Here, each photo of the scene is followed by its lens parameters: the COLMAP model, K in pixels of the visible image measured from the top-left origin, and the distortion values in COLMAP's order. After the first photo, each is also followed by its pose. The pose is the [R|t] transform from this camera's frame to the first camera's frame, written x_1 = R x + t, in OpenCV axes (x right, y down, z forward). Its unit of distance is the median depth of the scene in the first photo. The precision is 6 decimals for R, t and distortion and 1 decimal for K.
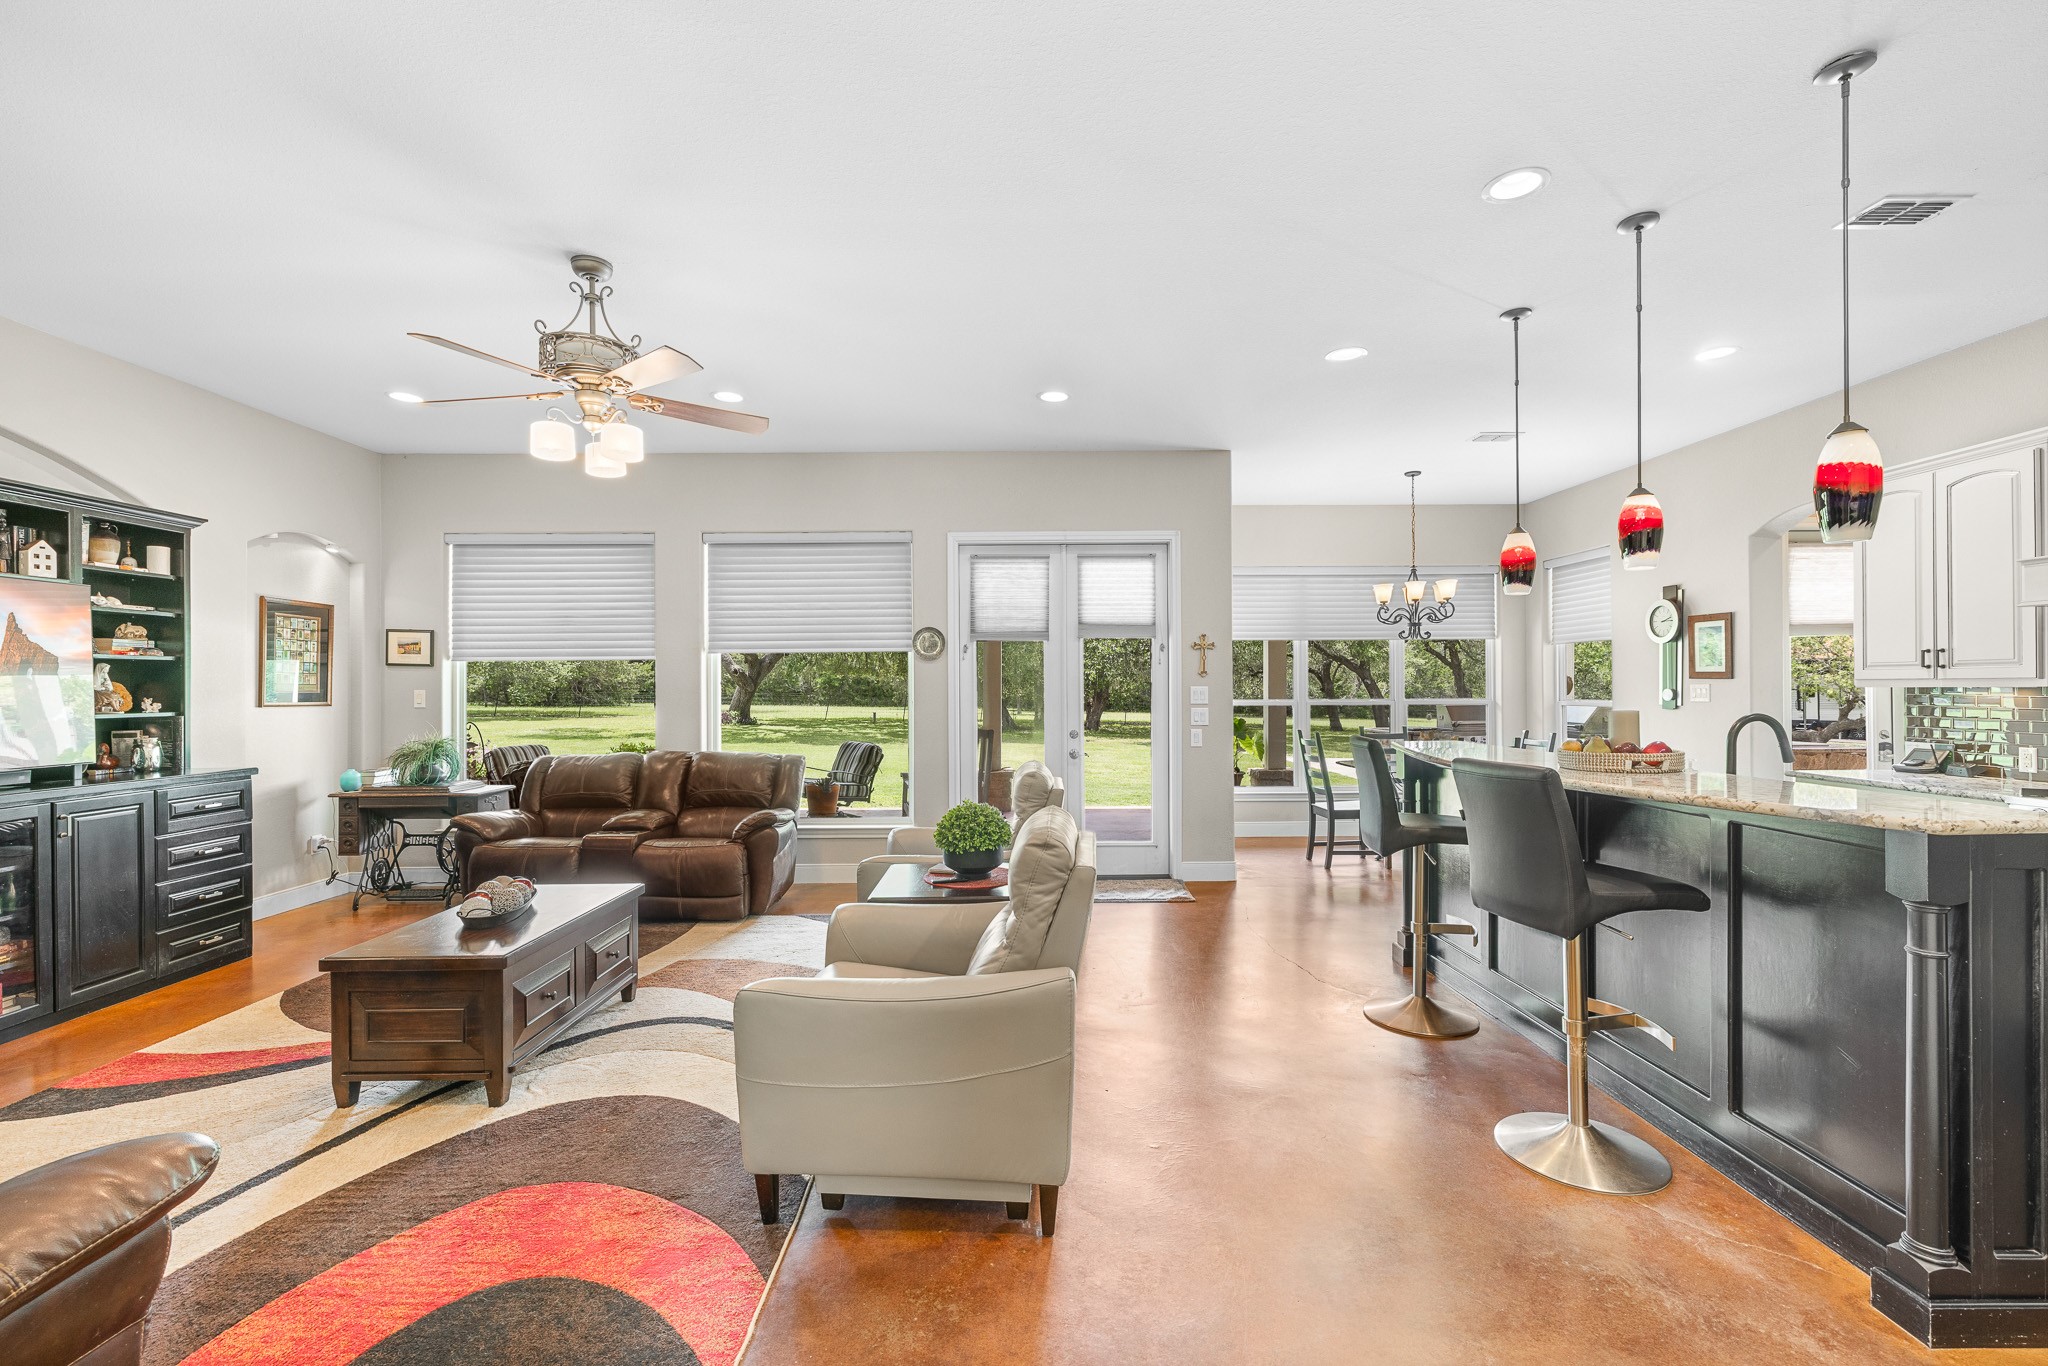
lens RADIAL K [[873.3, 0, 1024.0], [0, 873.3, 683.0], [0, 0, 1]] dist [-0.000992, 0.000013]
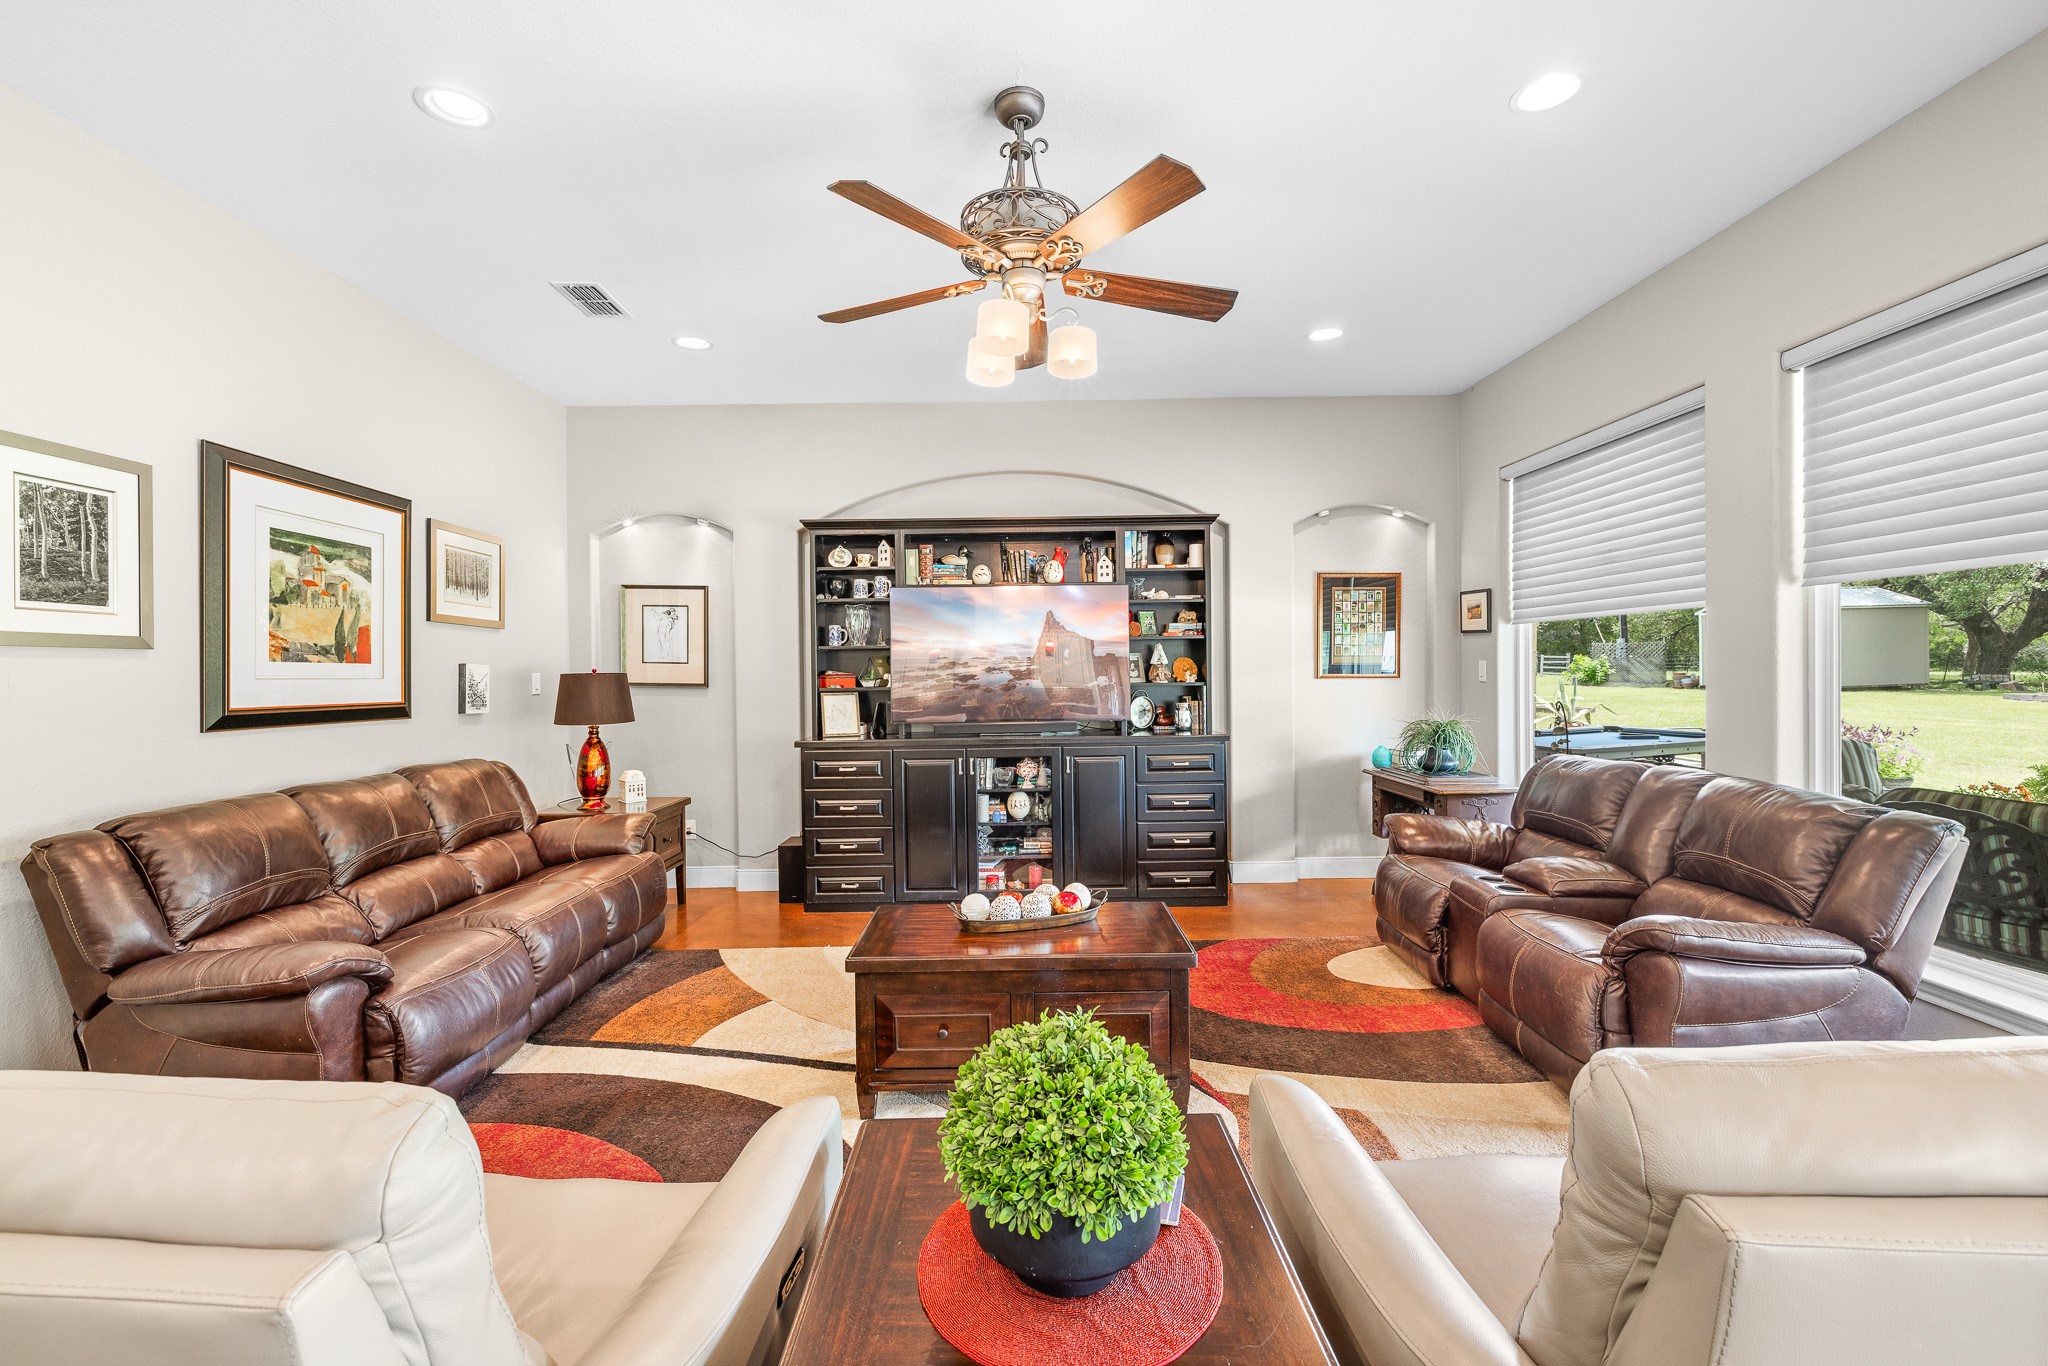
lens RADIAL K [[857.2, 0, 1022.0], [0, 857.2, 669.7], [0, 0, 1]] dist [-0.000745, -0.000018]
pose [[0.000074, 0.005366, -0.999986, 0.159144], [0.018067, 0.999822, 0.005366, 0.004727], [0.999837, -0.018067, -0.000023, 0.626110]]
